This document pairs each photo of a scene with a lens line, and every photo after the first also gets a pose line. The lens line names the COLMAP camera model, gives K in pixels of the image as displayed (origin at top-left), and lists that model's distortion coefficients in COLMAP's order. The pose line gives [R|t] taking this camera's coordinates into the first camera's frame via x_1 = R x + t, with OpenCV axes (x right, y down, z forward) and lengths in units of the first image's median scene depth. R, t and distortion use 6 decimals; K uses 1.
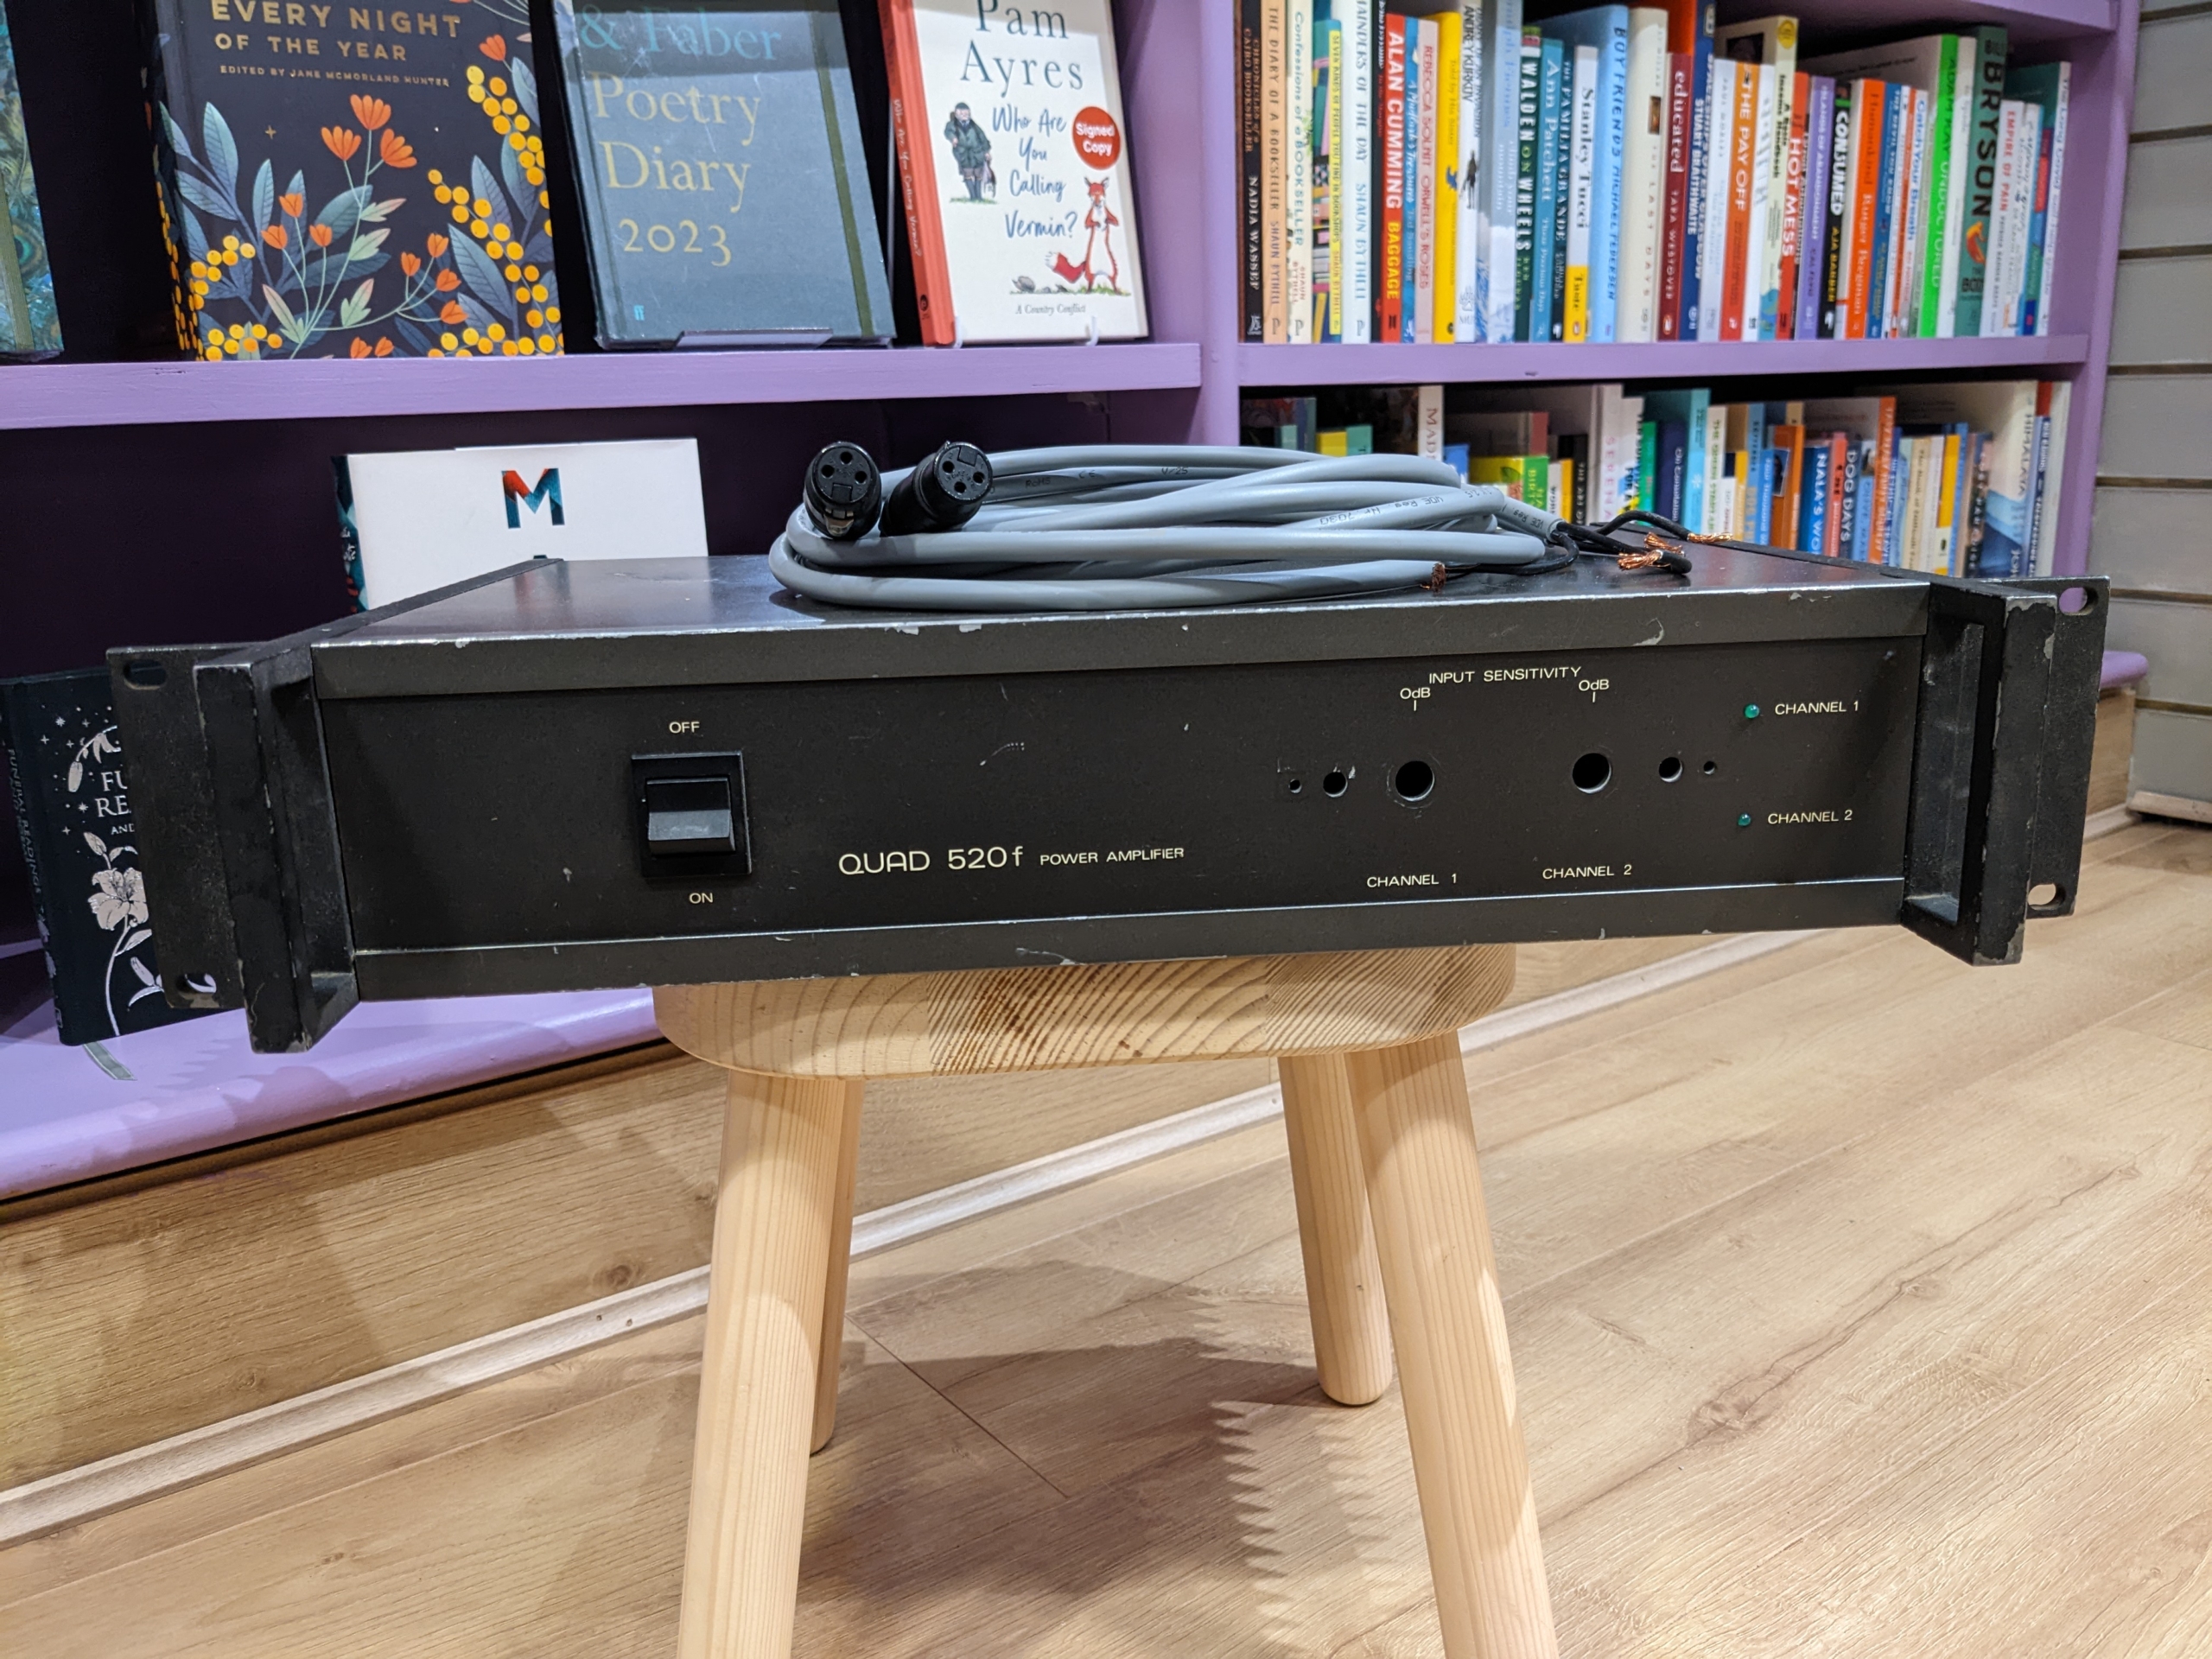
lens RADIAL K [[1750.2, 0, 1113.6], [0, 1750.2, 844.3], [0, 0, 1]] dist [0.015426, -0.062041]
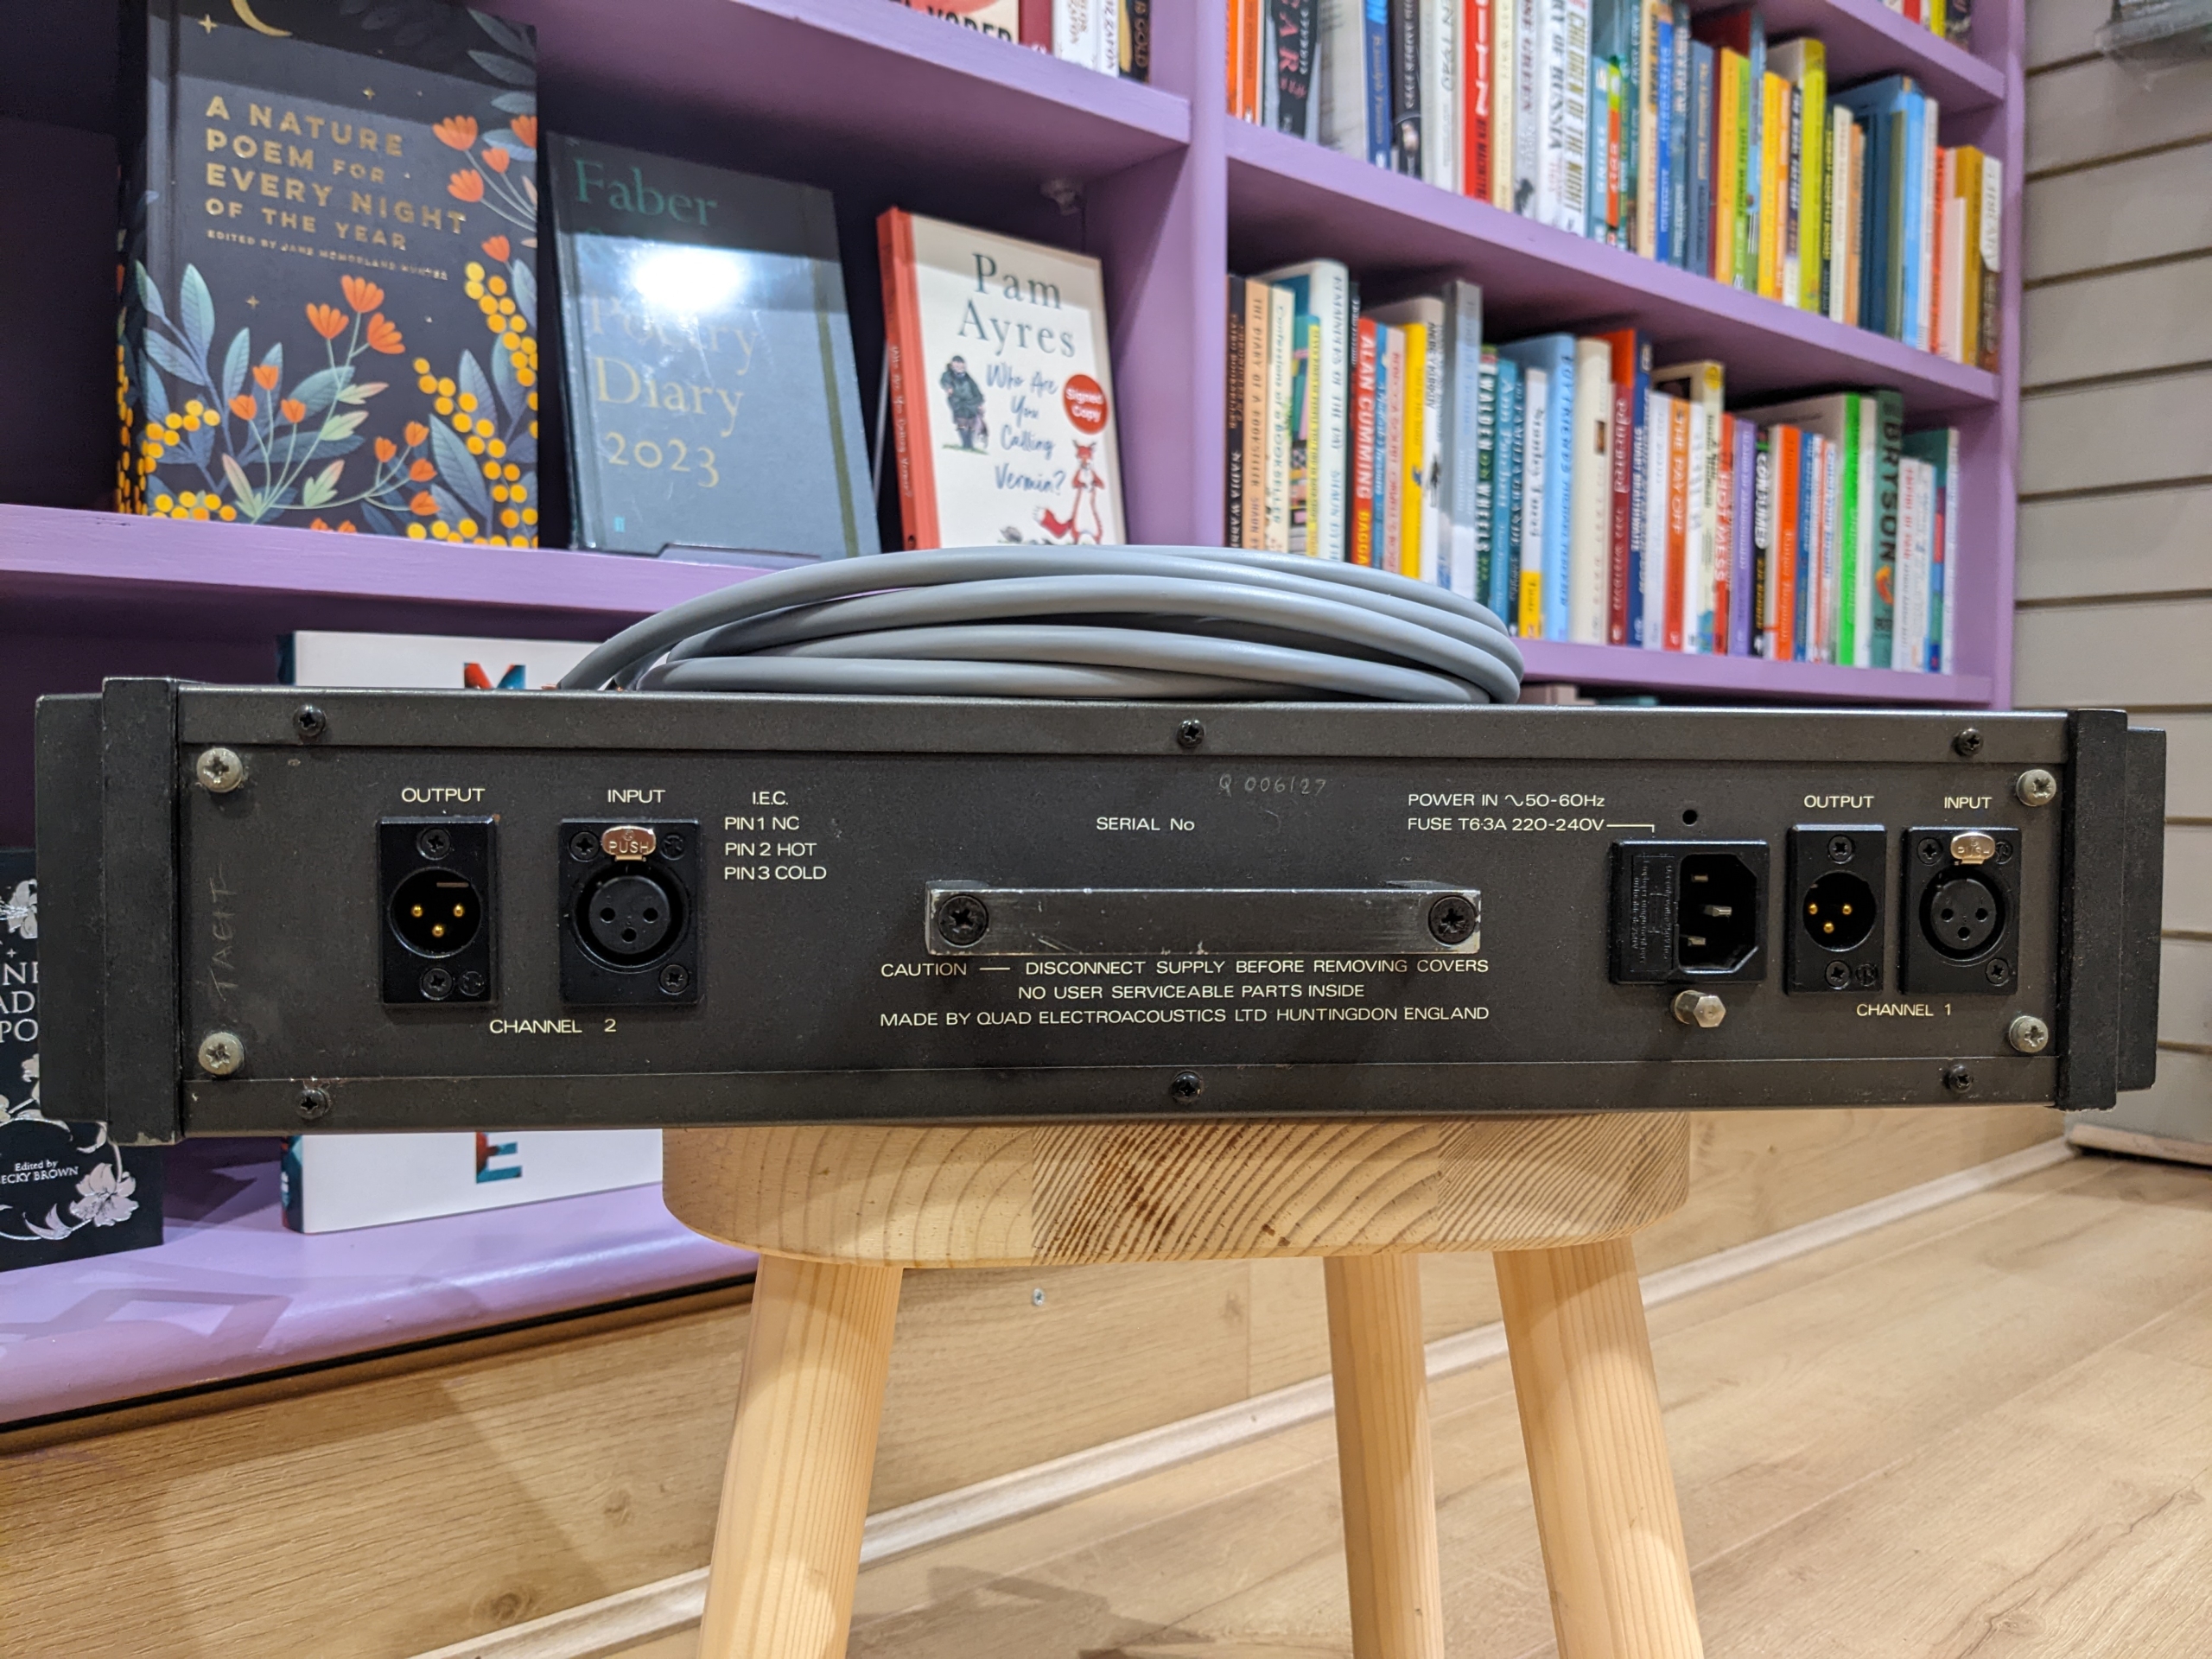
lens RADIAL K [[1750.2, 0, 1119.5], [0, 1750.2, 815.6], [0, 0, 1]] dist [0.015426, -0.062041]
pose [[0.996373, 0.038146, 0.076063, -0.061738], [-0.020521, 0.975222, -0.220274, 0.050309], [-0.082581, 0.217914, 0.972468, 0.080871]]
